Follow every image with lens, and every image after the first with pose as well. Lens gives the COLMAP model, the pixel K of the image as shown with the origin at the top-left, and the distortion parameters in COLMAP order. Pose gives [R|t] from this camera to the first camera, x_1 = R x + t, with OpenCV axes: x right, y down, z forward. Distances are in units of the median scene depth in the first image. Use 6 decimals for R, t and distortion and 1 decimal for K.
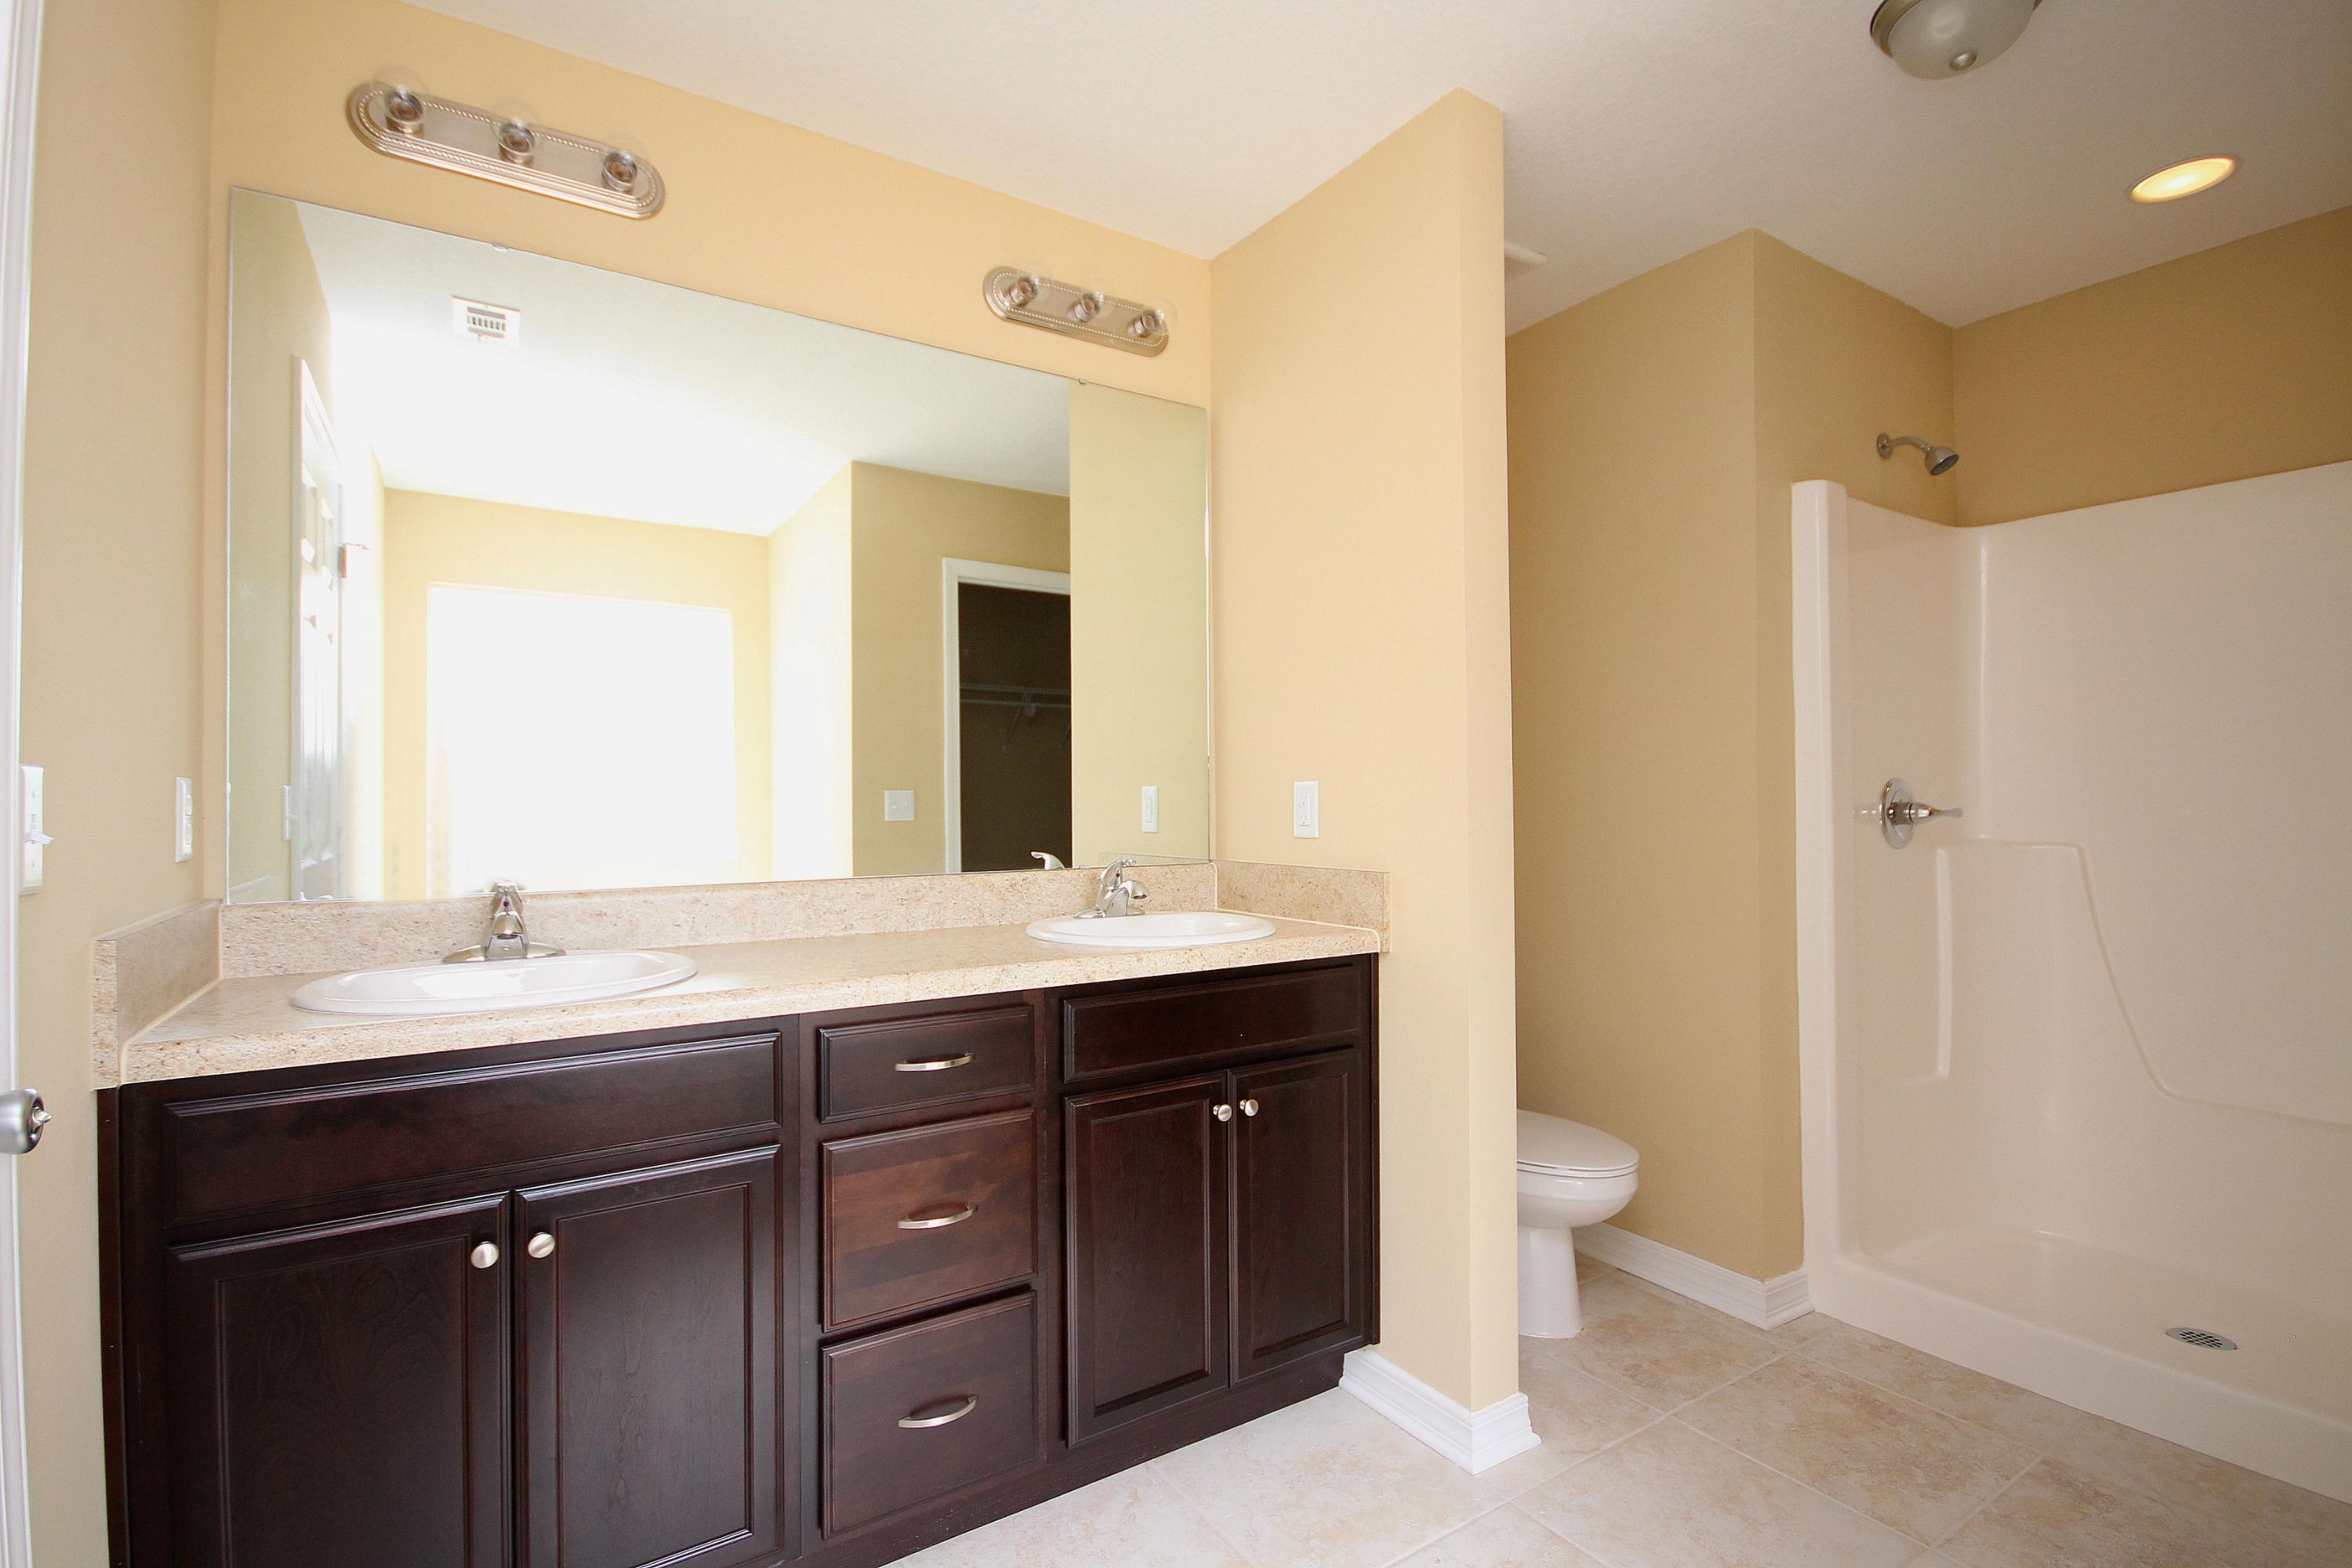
lens RADIAL K [[1082.2, 0, 1177.1], [0, 1082.2, 791.9], [0, 0, 1]] dist [0.022296, -0.017155]
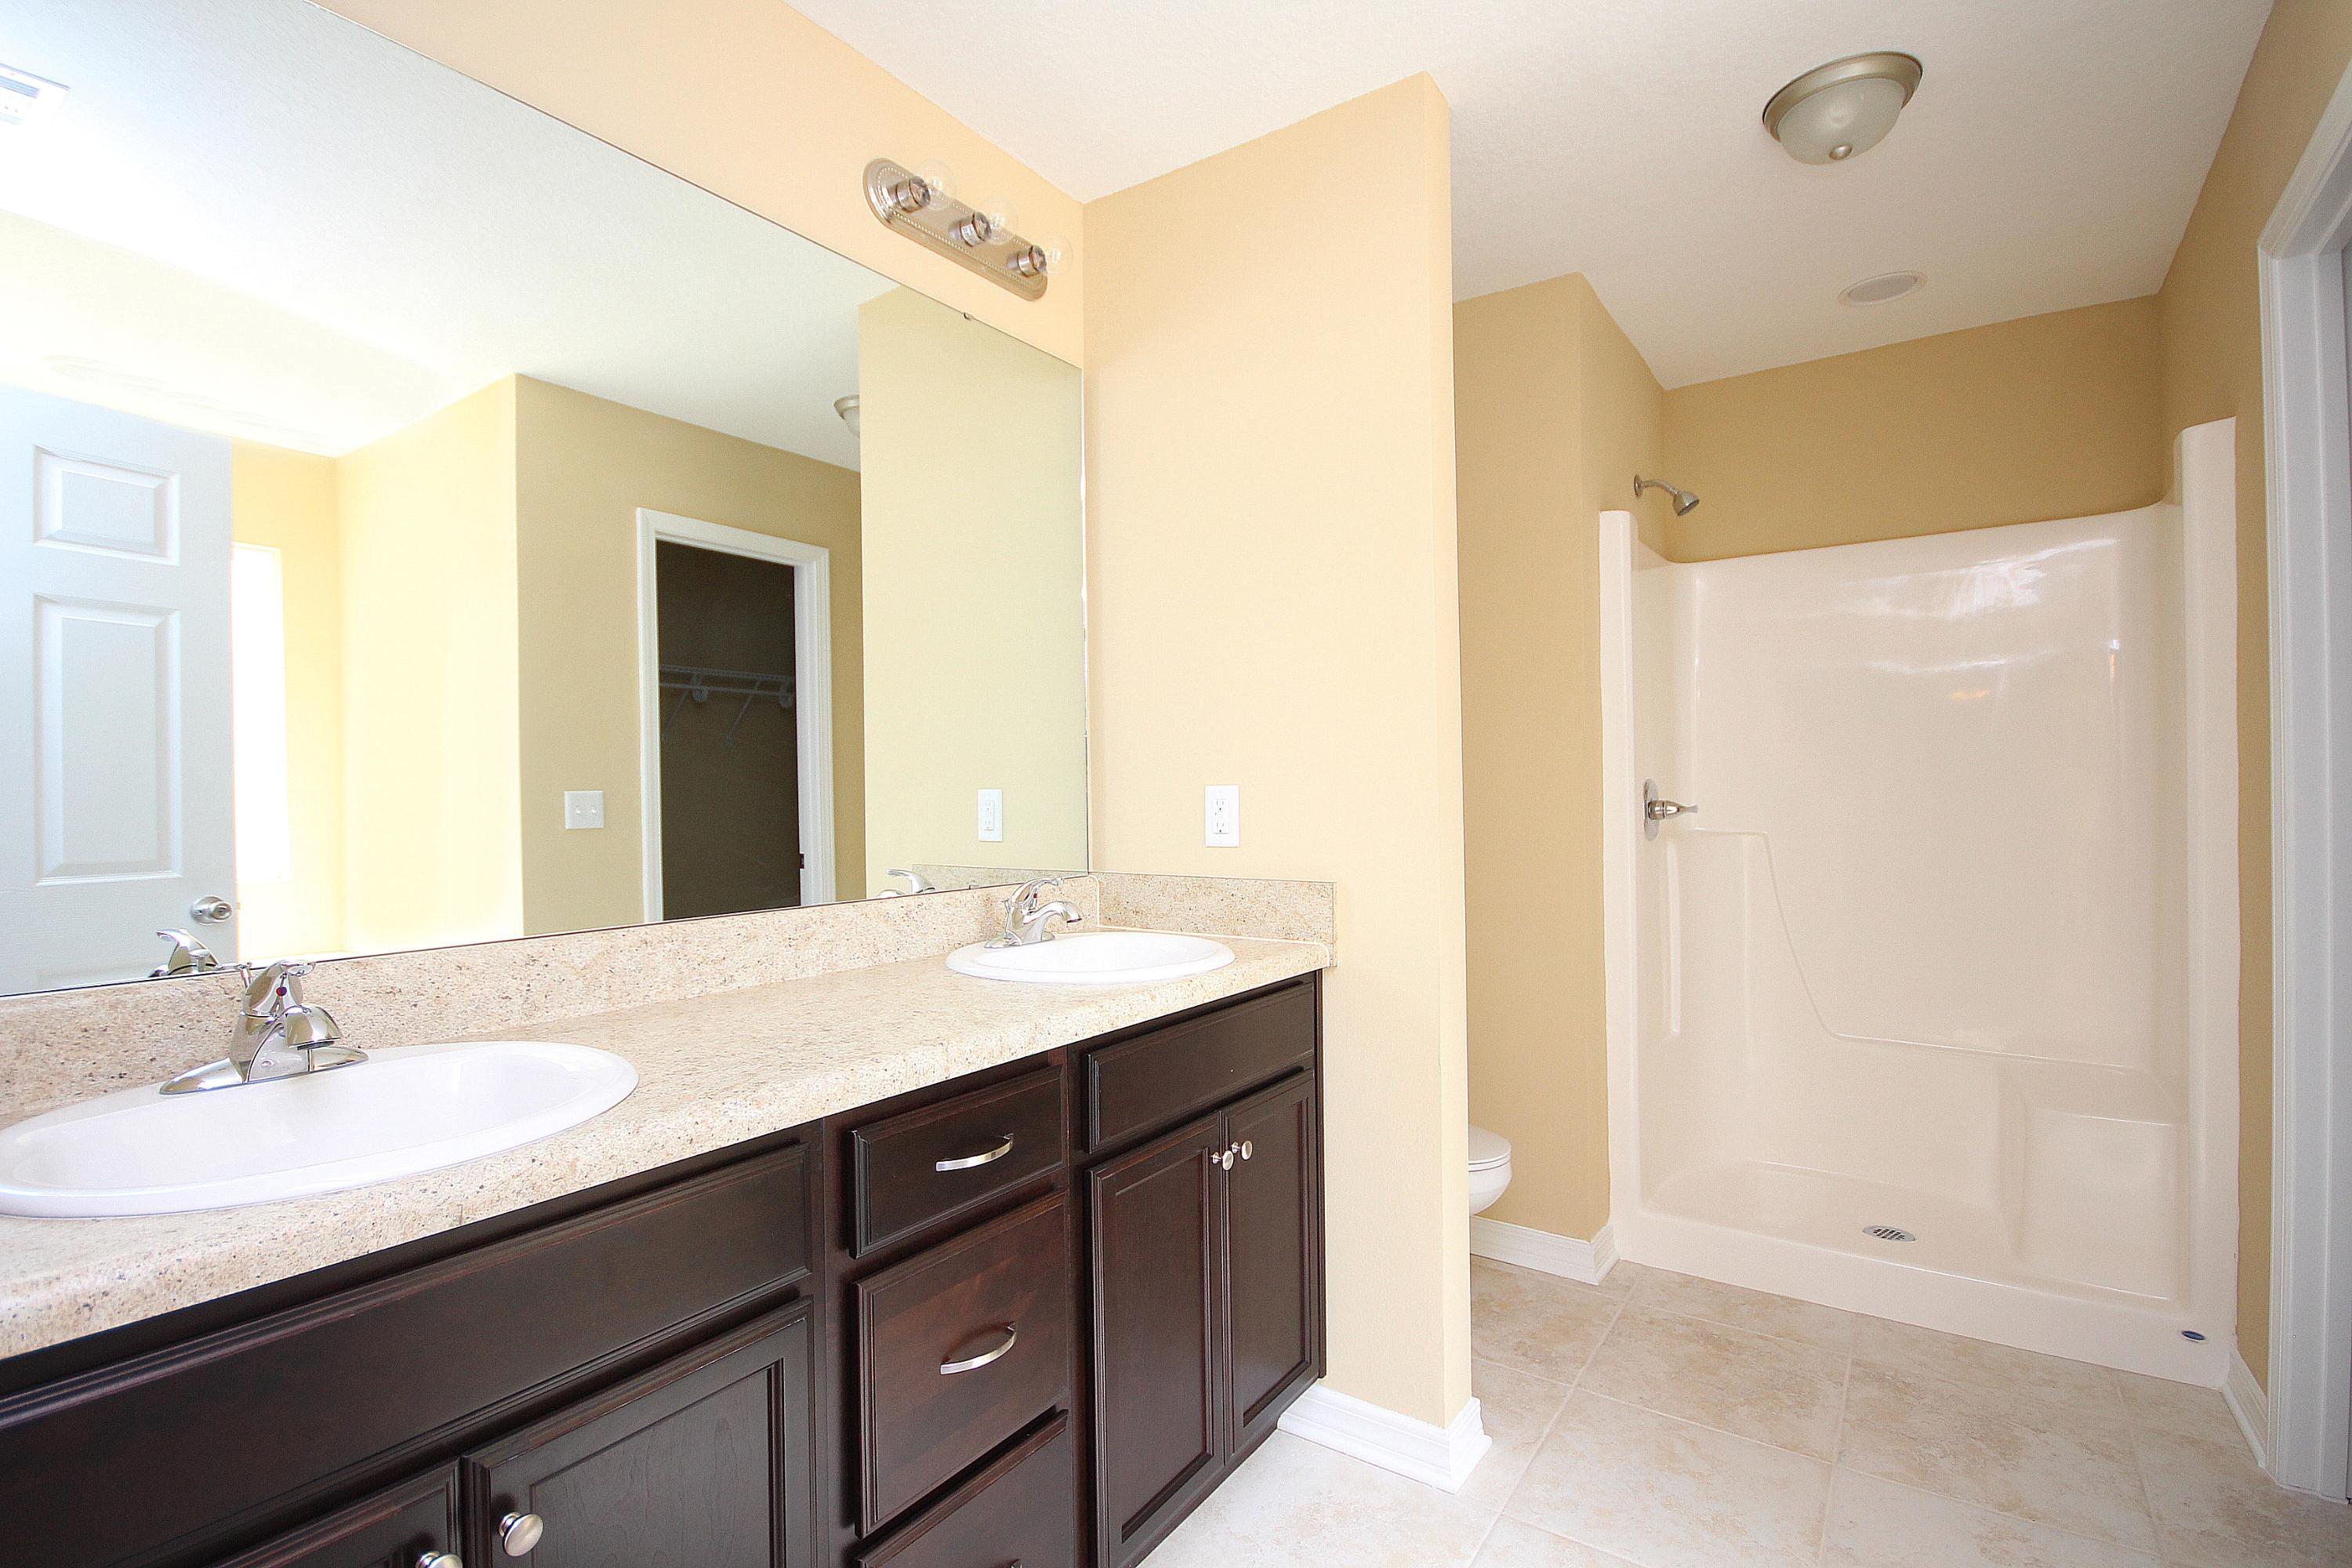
lens RADIAL K [[1082.2, 0, 1177.1], [0, 1082.2, 791.9], [0, 0, 1]] dist [0.022296, -0.017155]
pose [[0.927209, -0.006019, 0.374496, -0.280881], [0.002758, 0.999953, 0.009244, -0.013945], [-0.374534, -0.007539, 0.927182, 0.161623]]
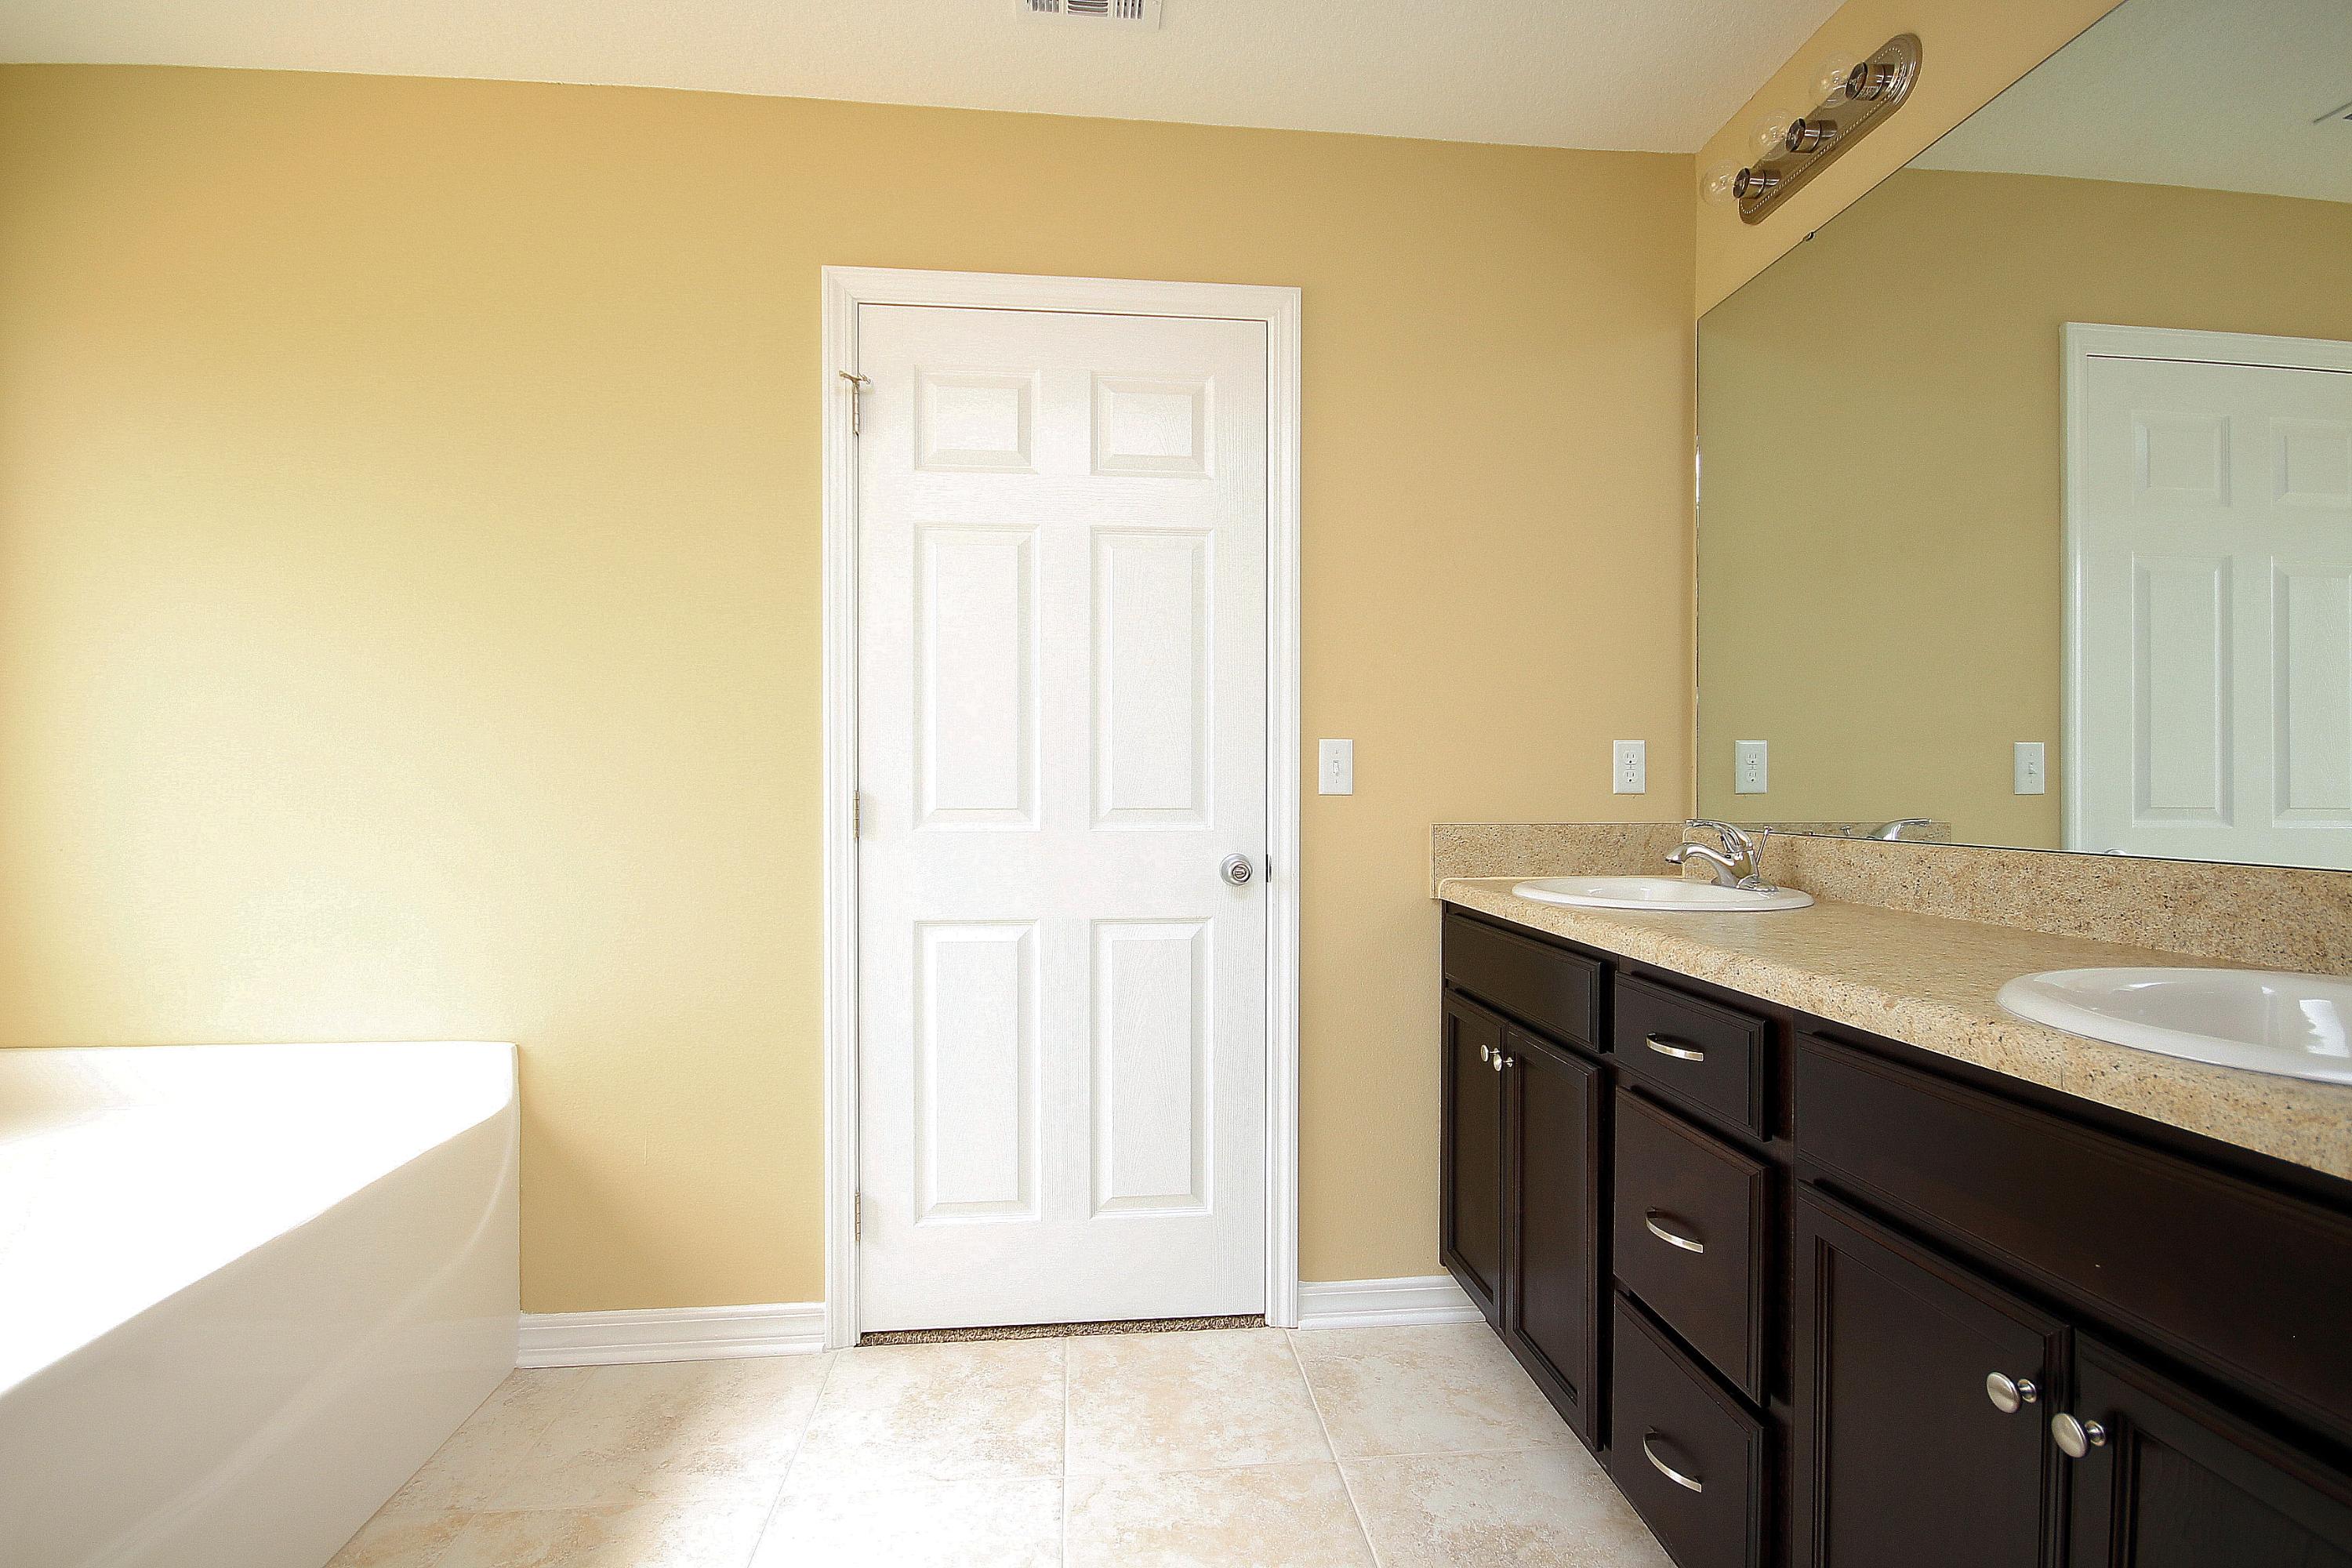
lens RADIAL K [[1075.2, 0, 1174.8], [0, 1075.2, 784.4], [0, 0, 1]] dist [-0.004455, -0.000729]
pose [[-0.464927, -0.000334, -0.885349, 0.514173], [0.004846, 0.999984, -0.002921, 0.034700], [0.885336, -0.005649, -0.464918, 0.772267]]
